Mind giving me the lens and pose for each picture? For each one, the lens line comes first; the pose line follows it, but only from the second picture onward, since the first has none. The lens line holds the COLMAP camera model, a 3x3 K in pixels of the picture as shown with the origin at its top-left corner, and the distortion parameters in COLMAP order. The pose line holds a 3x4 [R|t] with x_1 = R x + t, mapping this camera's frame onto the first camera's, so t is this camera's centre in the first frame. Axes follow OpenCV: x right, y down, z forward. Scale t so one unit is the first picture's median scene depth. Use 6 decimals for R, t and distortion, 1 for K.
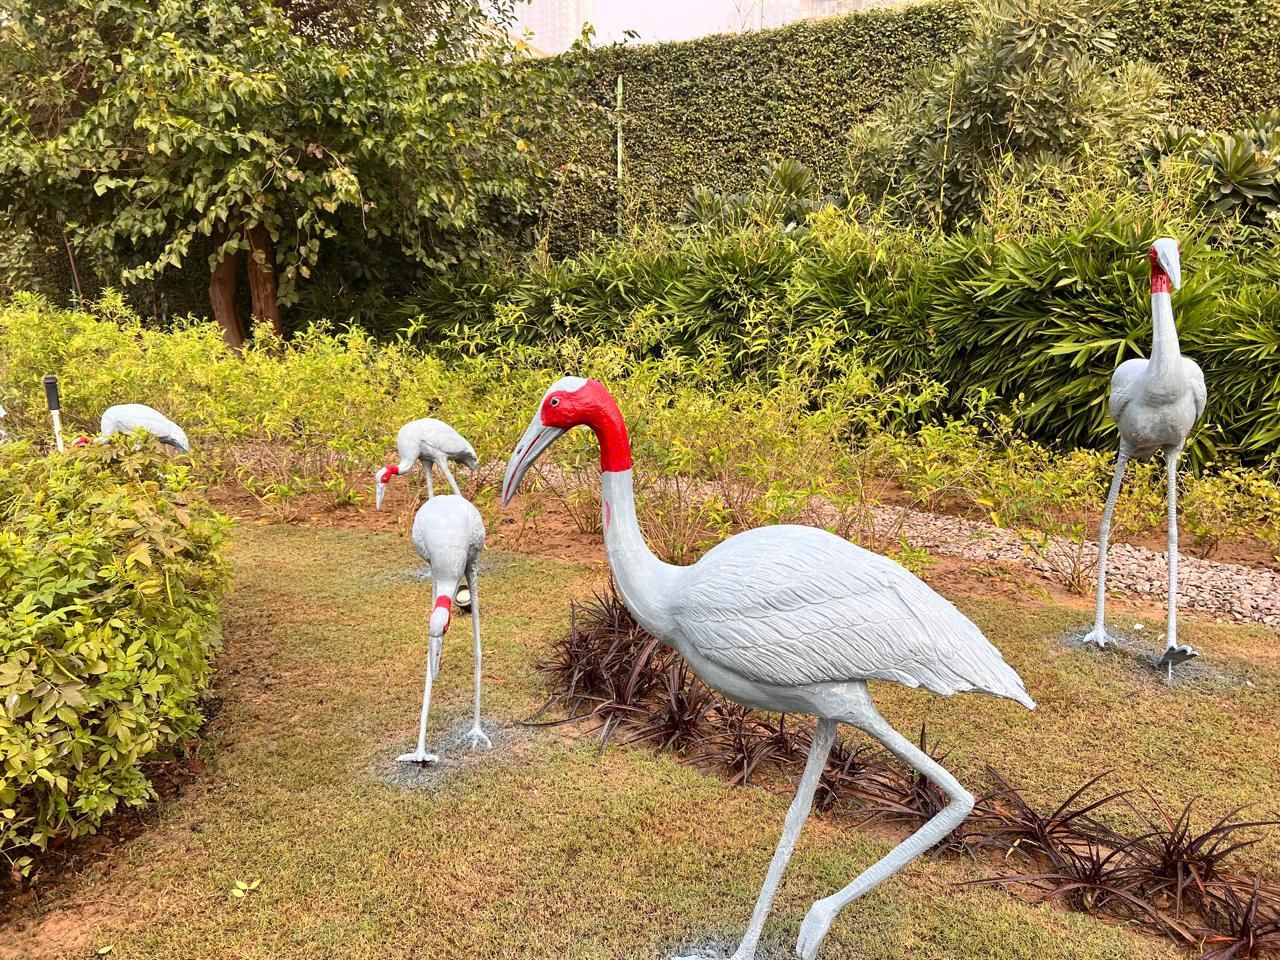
lens RADIAL K [[963.6, 0, 640.1], [0, 963.6, 489.1], [0, 0, 1]] dist [0.049246, -0.055220]
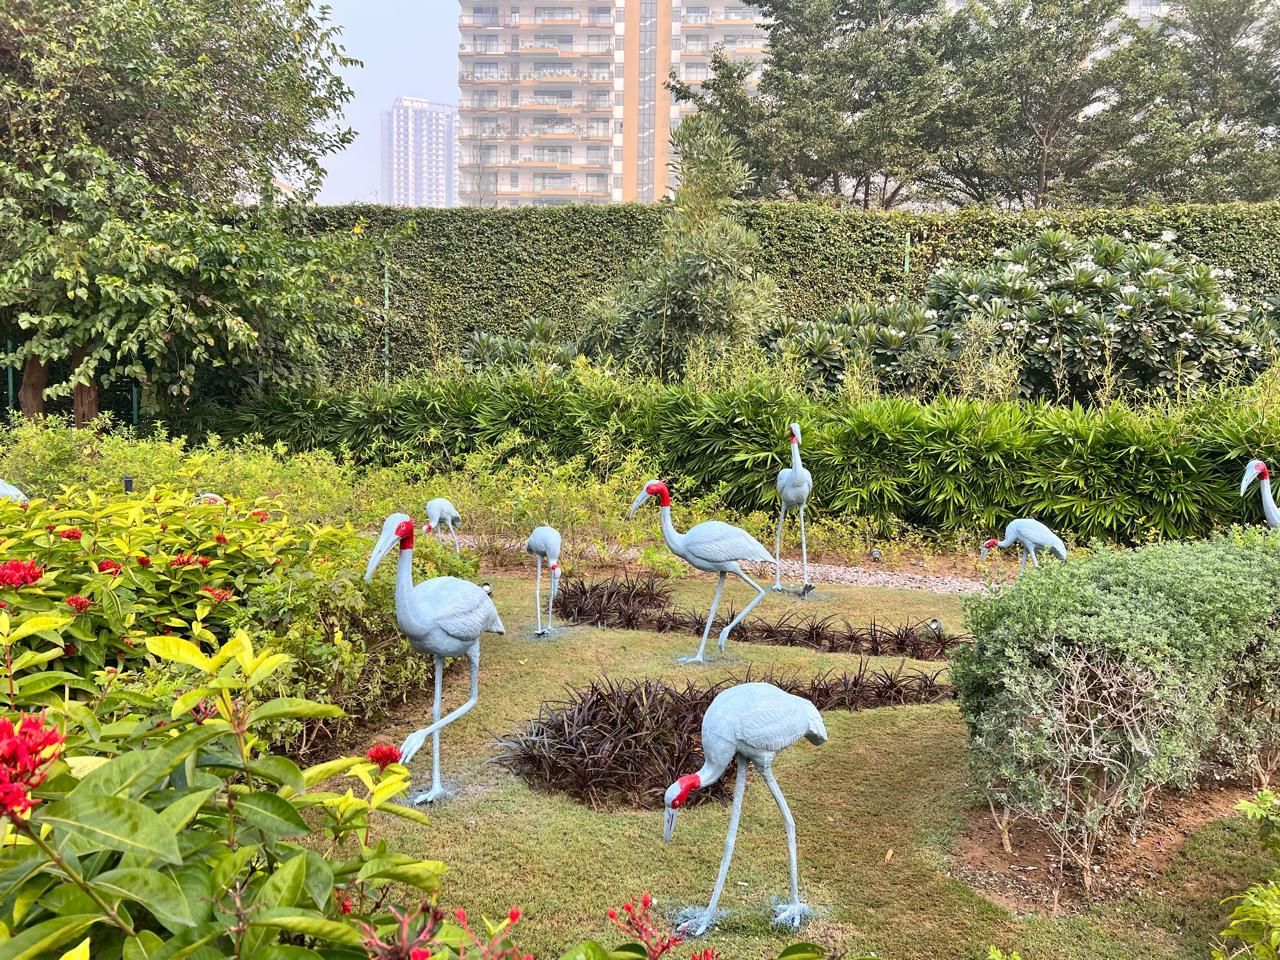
lens RADIAL K [[963.6, 0, 646.7], [0, 963.6, 489.1], [0, 0, 1]] dist [0.049246, -0.055220]
pose [[0.937415, -0.010108, 0.348067, -0.238735], [0.041043, 0.995818, -0.081618, 0.035644], [-0.345786, 0.090795, 0.933910, -0.410374]]
